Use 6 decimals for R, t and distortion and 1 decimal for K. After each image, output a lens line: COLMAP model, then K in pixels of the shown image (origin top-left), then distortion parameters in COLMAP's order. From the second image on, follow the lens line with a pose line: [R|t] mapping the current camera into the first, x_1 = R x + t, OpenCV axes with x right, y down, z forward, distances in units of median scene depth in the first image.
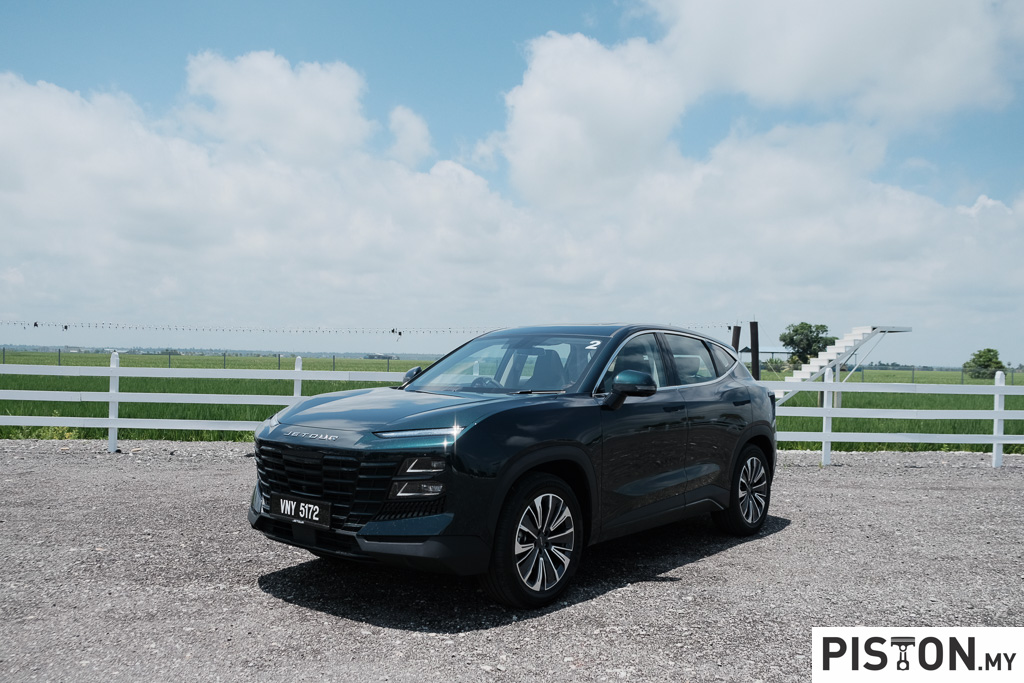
lens RADIAL K [[842.3, 0, 512.0], [0, 842.3, 341.5], [0, 0, 1]] dist [-0.020345, -0.003878]
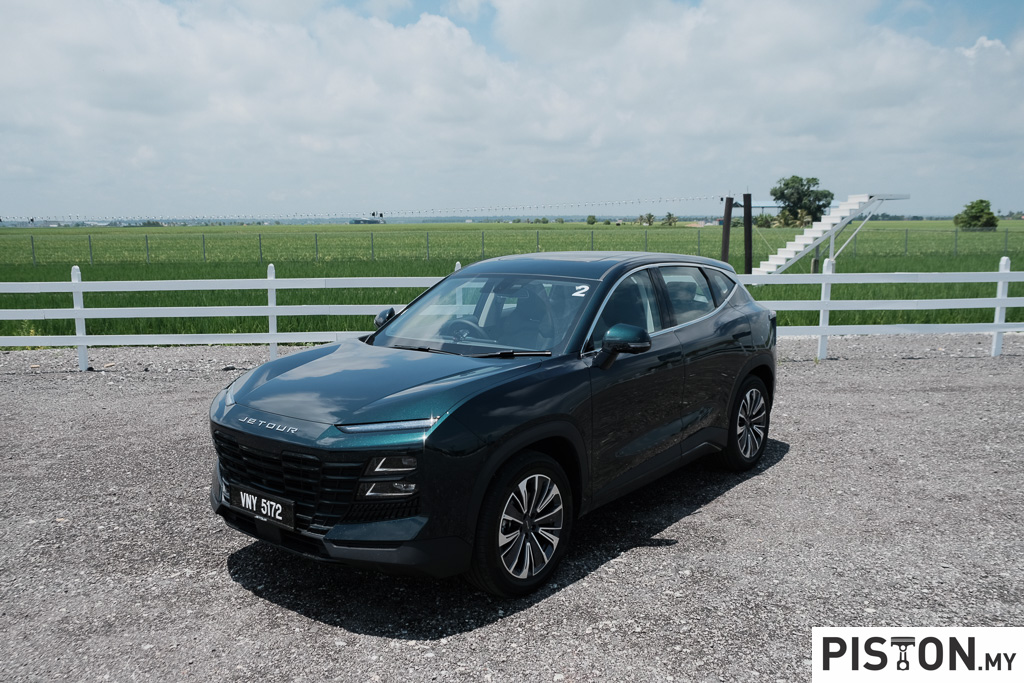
lens RADIAL K [[842.3, 0, 512.0], [0, 842.3, 341.5], [0, 0, 1]] dist [-0.020345, -0.003878]
pose [[0.999492, -0.030308, 0.009894, 0.014175], [0.028262, 0.985892, 0.164979, -0.109655], [-0.014754, -0.164615, 0.986248, 0.118491]]
